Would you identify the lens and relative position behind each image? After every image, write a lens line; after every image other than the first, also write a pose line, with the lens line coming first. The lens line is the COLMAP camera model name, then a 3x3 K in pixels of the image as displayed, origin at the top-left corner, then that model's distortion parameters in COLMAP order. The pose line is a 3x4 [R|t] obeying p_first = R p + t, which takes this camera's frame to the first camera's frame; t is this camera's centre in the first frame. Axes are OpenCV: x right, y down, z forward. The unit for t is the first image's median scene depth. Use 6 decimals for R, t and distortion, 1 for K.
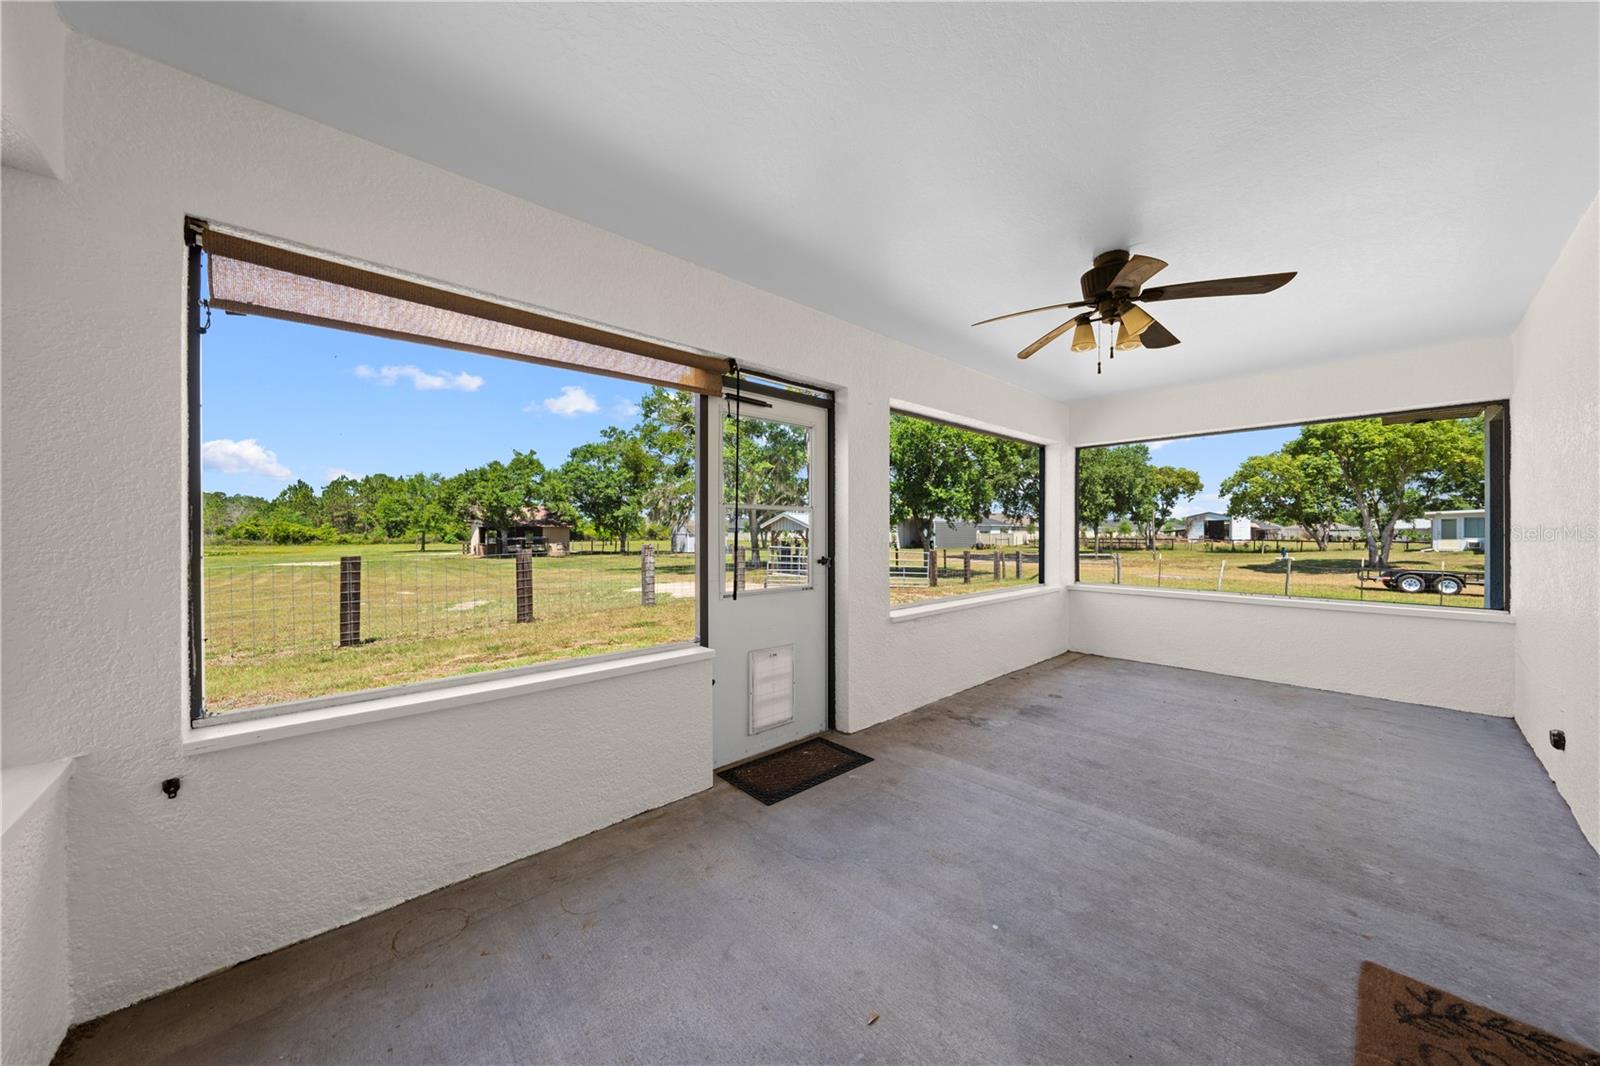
lens RADIAL K [[539.9, 0, 795.8], [0, 539.9, 532.1], [0, 0, 1]] dist [-0.002356, -0.000106]
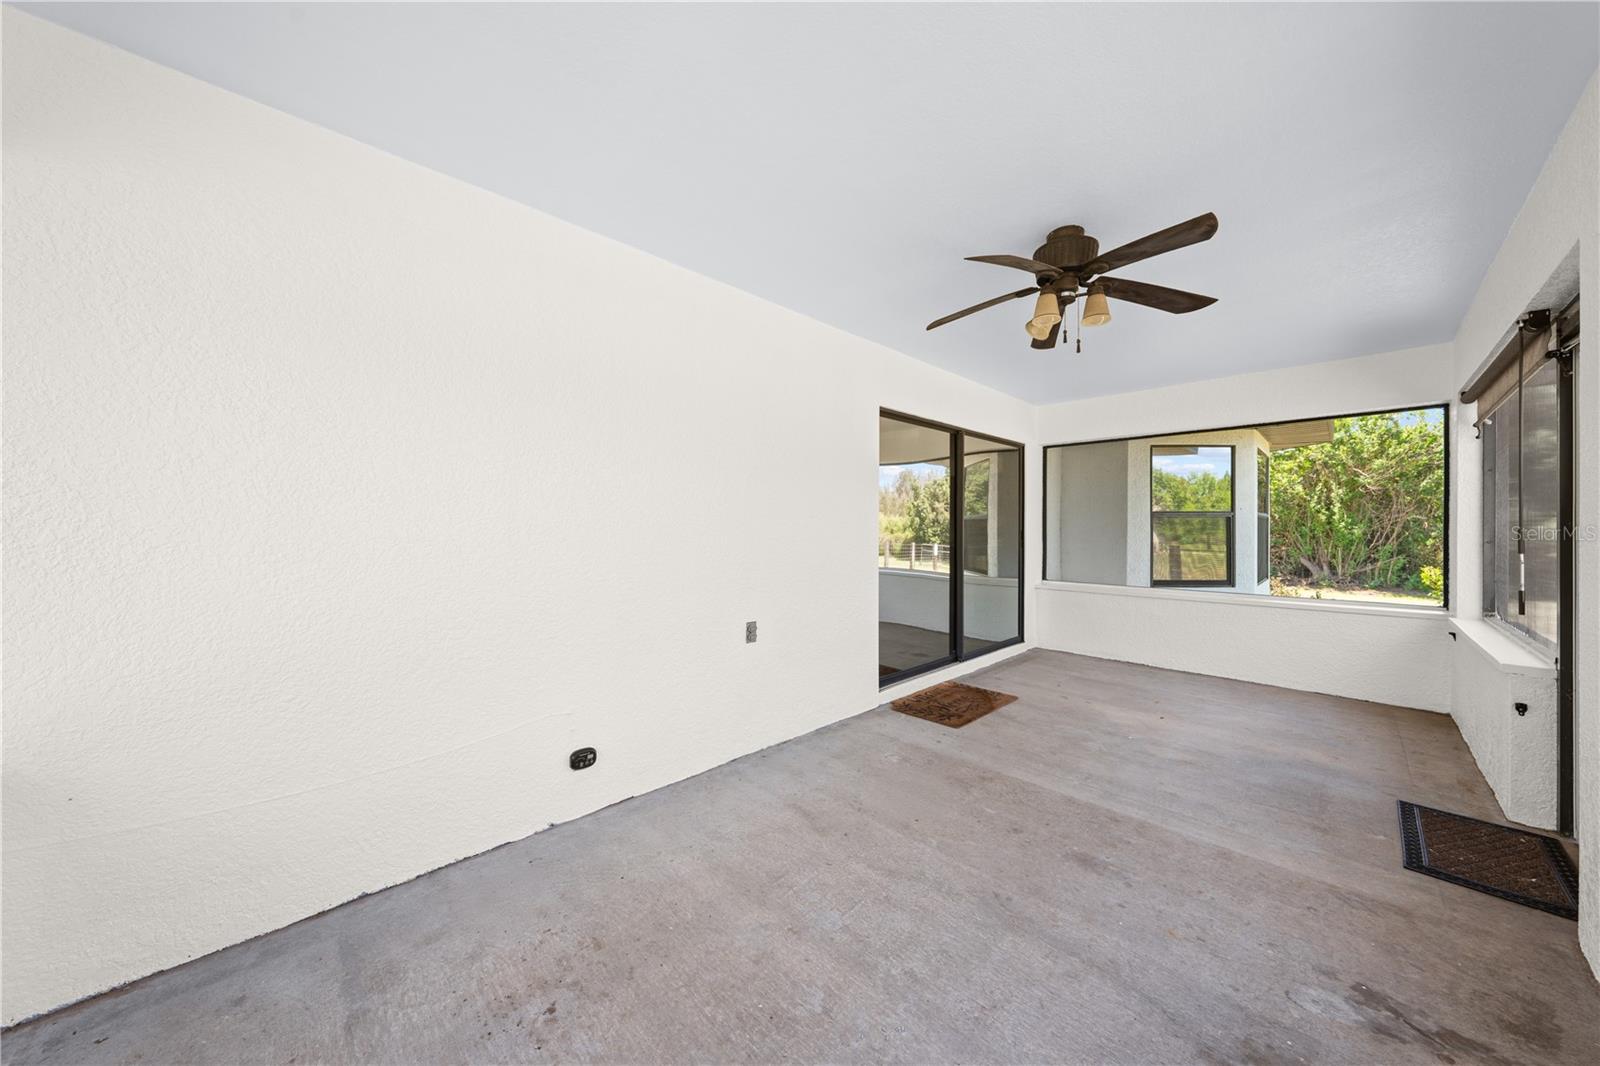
lens RADIAL K [[540.2, 0, 801.0], [0, 540.2, 531.9], [0, 0, 1]] dist [-0.004037, -0.000115]
pose [[-0.998986, 0.000629, -0.045024, 1.078389], [0.000409, 0.999988, 0.004897, 0.000093], [0.045026, 0.004873, -0.998974, 1.899981]]
